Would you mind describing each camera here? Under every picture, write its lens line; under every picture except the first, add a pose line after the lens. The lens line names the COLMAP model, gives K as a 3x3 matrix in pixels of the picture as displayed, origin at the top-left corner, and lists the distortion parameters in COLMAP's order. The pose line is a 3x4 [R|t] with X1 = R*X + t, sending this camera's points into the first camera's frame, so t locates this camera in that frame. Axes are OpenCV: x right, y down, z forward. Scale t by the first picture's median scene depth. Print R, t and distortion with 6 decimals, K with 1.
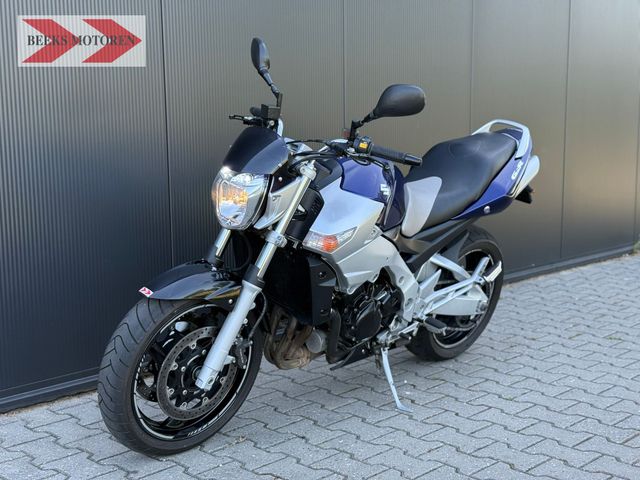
lens RADIAL K [[888.8, 0, 320.0], [0, 888.8, 240.0], [0, 0, 1]] dist [0.101181, 0.008933]
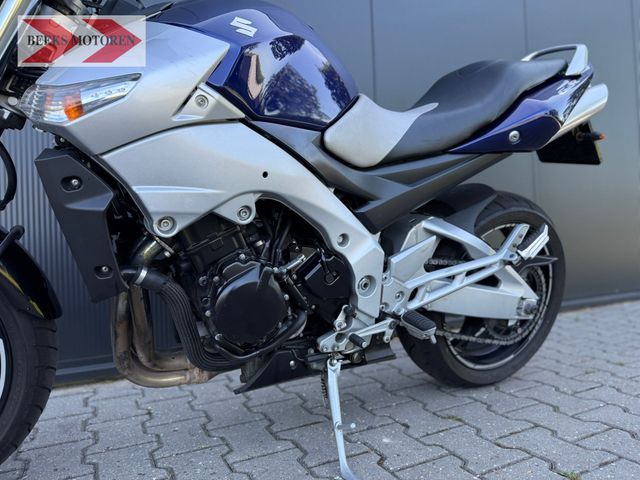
lens RADIAL K [[454.2, 0, 320.0], [0, 454.2, 240.0], [0, 0, 1]] dist [0.035254, -0.058243]
pose [[0.941718, -0.036668, -0.334399, 0.165246], [-0.013129, 0.989278, -0.145452, 0.083003], [0.336147, 0.141365, 0.931140, 0.679720]]
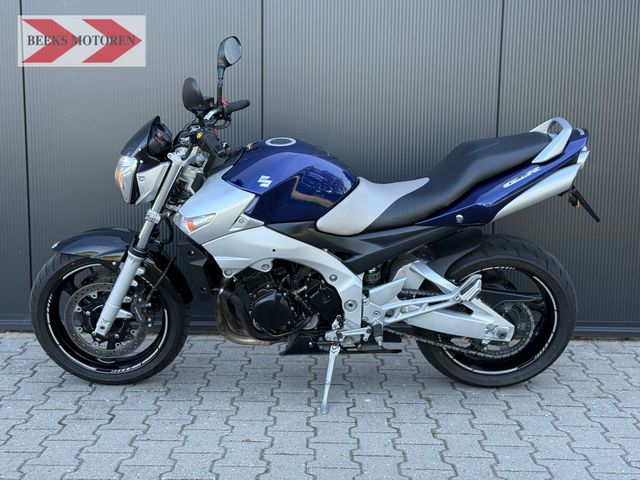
lens RADIAL K [[888.8, 0, 320.0], [0, 888.8, 240.0], [0, 0, 1]] dist [0.101181, 0.008933]
pose [[0.694720, 0.116925, -0.709713, 0.723827], [-0.116356, 0.991972, 0.049529, -0.040675], [0.709806, 0.048171, 0.702748, 0.285283]]
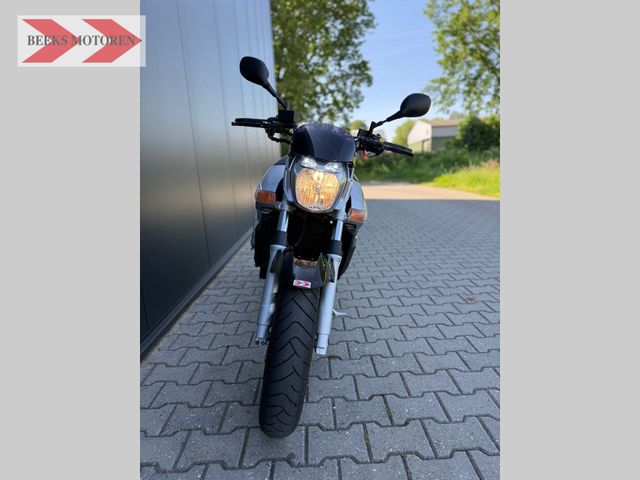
lens RADIAL K [[335.0, 0, 320.0], [0, 335.0, 240.0], [0, 0, 1]] dist [-0.028580, 0.000144]
pose [[0.698466, -0.168125, 0.695614, -0.318660], [0.122405, 0.985755, 0.115343, -0.019737], [-0.705097, 0.004584, 0.709096, 0.558288]]
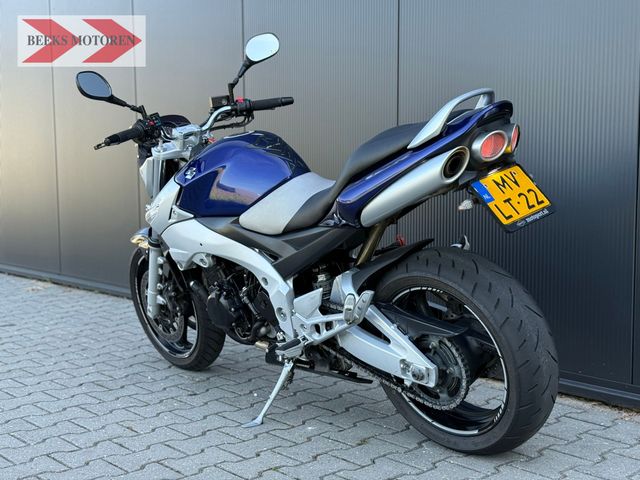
lens RADIAL K [[888.8, 0, 320.0], [0, 888.8, 240.0], [0, 0, 1]] dist [0.101181, 0.008933]
pose [[-0.072173, 0.096904, -0.992673, 0.912578], [-0.129842, 0.985887, 0.105682, -0.091696], [0.988905, 0.136518, -0.058572, 1.038055]]
